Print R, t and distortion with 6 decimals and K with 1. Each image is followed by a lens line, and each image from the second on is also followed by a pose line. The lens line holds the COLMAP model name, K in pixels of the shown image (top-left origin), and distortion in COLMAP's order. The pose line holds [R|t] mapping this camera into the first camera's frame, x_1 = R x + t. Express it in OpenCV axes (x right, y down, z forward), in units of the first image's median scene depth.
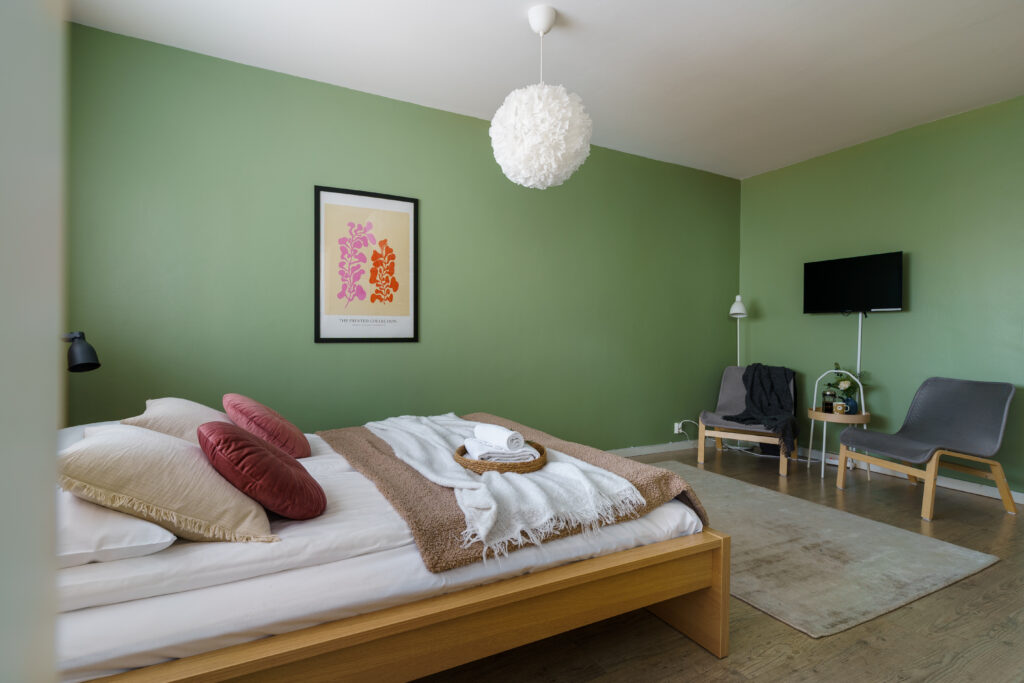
lens RADIAL K [[512.9, 0, 512.0], [0, 512.9, 341.5], [0, 0, 1]] dist [0.001688, 0.000090]
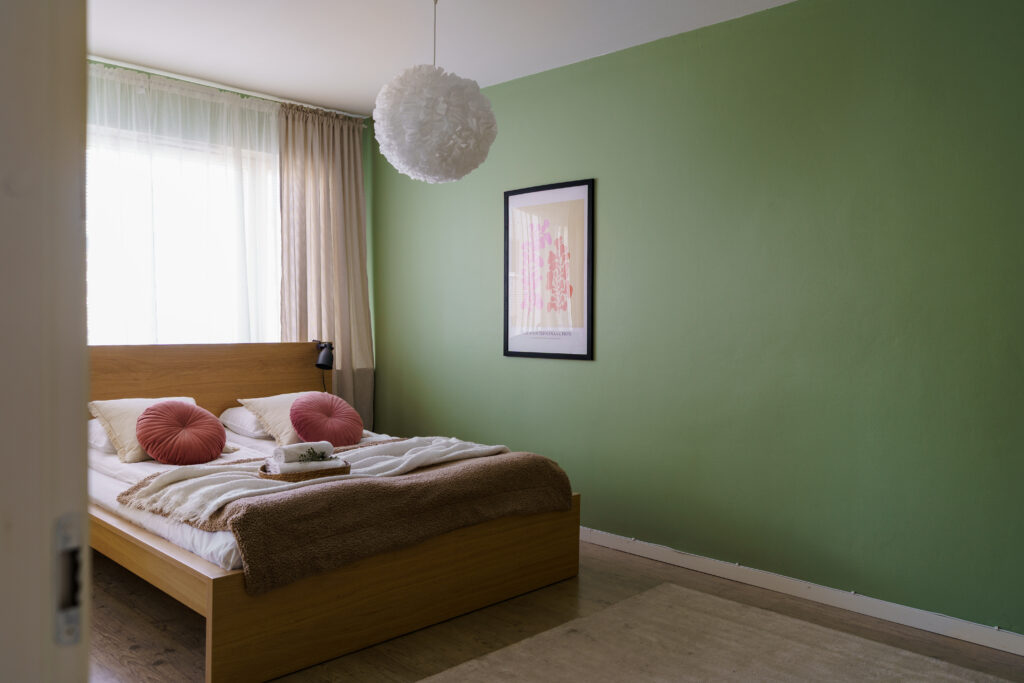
lens RADIAL K [[808.1, 0, 512.0], [0, 808.1, 341.5], [0, 0, 1]] dist [0.040761, 0.003502]
pose [[0.295738, 0.023320, -0.954984, 1.005952], [-0.026394, 0.999520, 0.016234, -0.046758], [0.954904, 0.020404, 0.296211, 0.538074]]
